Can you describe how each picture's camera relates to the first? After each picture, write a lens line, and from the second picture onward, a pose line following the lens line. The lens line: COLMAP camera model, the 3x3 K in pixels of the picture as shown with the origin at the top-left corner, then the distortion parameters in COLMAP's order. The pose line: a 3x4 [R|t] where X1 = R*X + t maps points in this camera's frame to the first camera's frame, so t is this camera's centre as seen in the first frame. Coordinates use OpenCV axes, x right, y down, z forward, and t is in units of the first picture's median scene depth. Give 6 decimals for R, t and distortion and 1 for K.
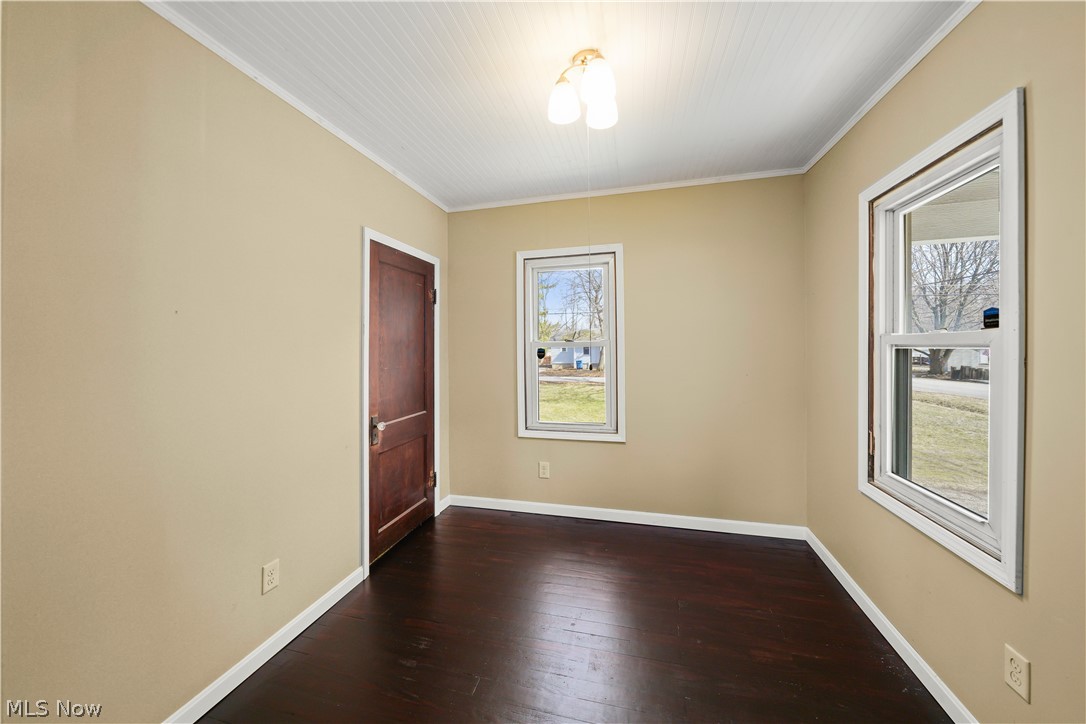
lens RADIAL K [[391.9, 0, 543.1], [0, 391.9, 350.6], [0, 0, 1]] dist [-0.000608, -0.000046]
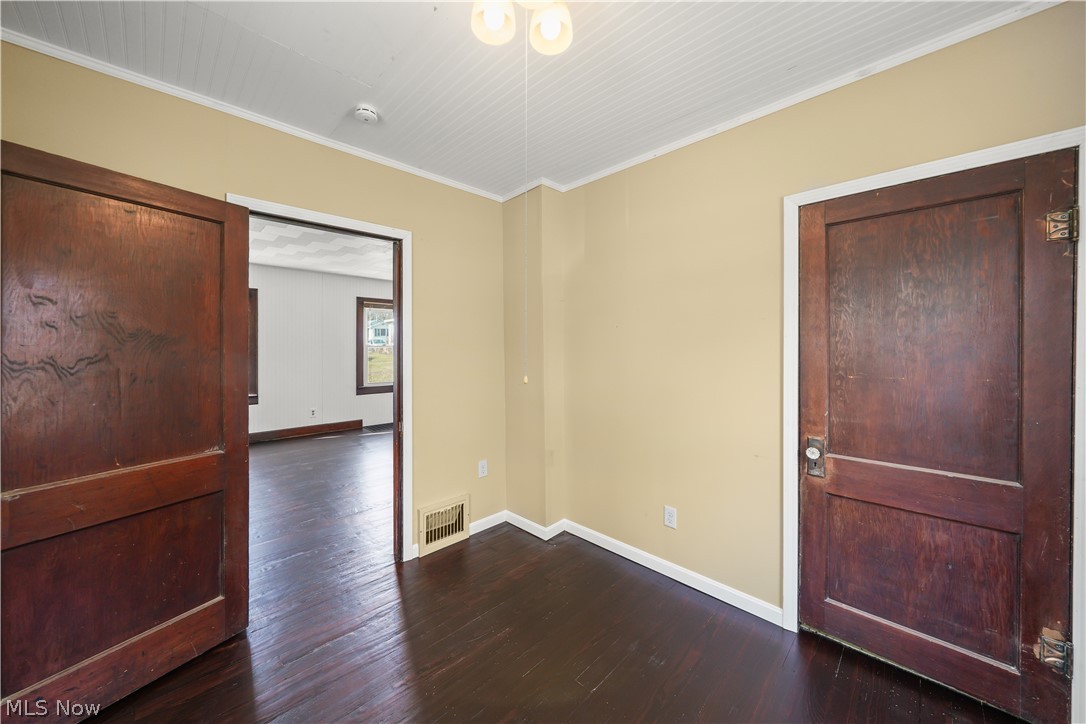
lens RADIAL K [[391.9, 0, 543.1], [0, 391.9, 350.6], [0, 0, 1]] dist [-0.000608, -0.000046]
pose [[-0.512735, 0.020052, -0.858313, 0.457460], [-0.000453, 0.999721, 0.023626, -0.016010], [0.858547, 0.012503, -0.512583, 0.902373]]
